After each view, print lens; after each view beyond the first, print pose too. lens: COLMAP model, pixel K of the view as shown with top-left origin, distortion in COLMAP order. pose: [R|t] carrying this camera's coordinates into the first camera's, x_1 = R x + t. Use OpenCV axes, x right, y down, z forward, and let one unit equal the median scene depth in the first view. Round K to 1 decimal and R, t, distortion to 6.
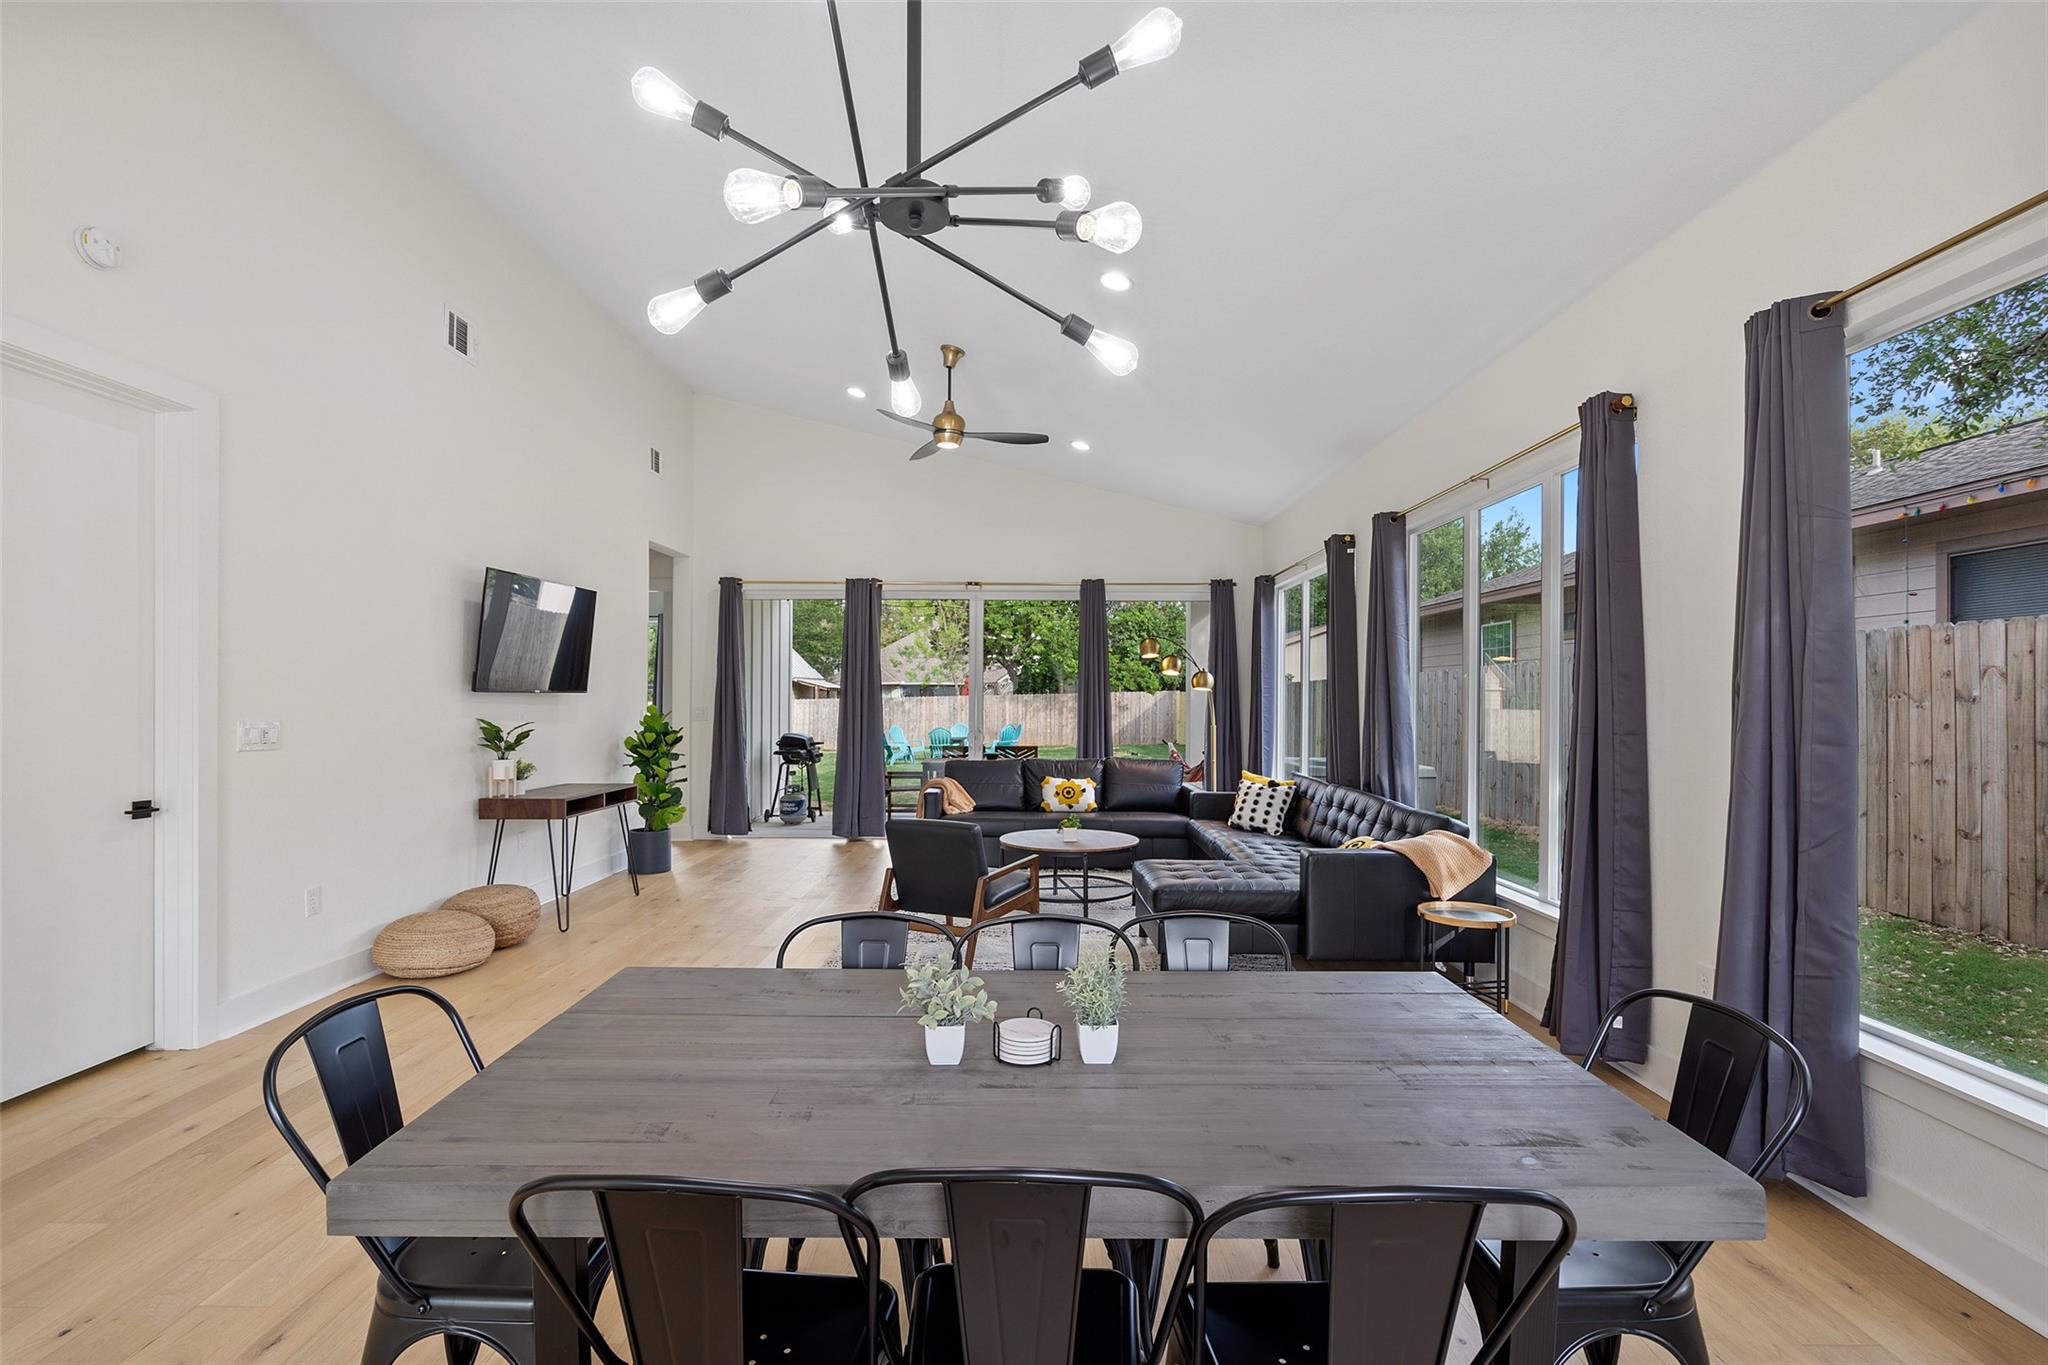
lens RADIAL K [[928.7, 0, 1013.6], [0, 928.7, 699.9], [0, 0, 1]] dist [-0.009504, 0.003558]
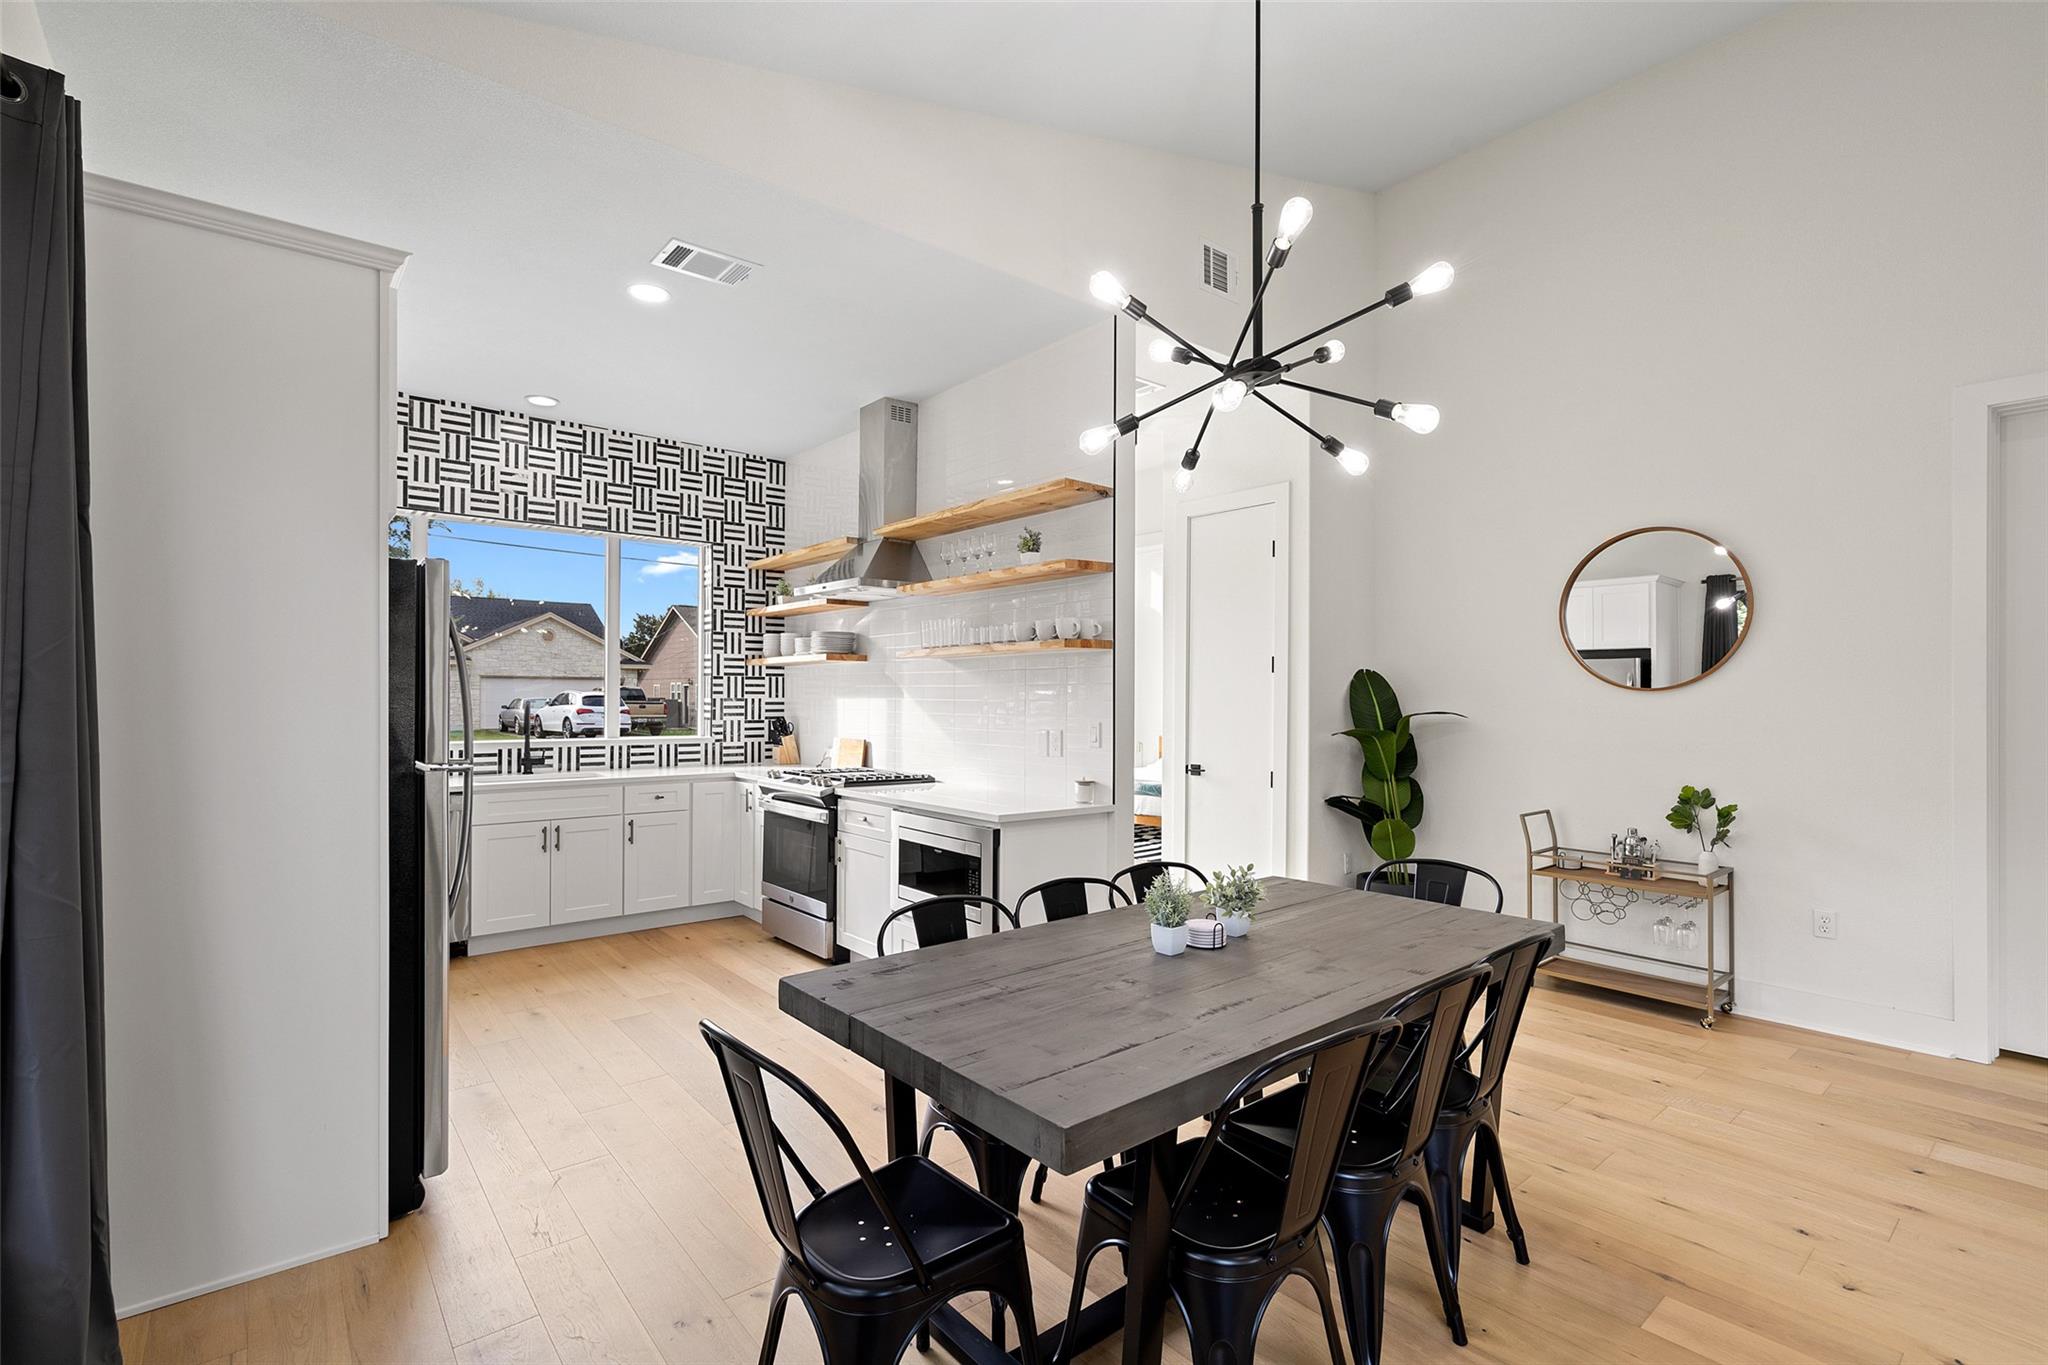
lens RADIAL K [[928.7, 0, 1010.9], [0, 928.7, 688.1], [0, 0, 1]] dist [-0.009504, 0.003558]
pose [[-0.765364, -0.010927, -0.643505, 0.294114], [-0.008503, 0.999940, -0.006867, -0.000637], [0.643541, 0.000216, -0.765411, 0.478633]]
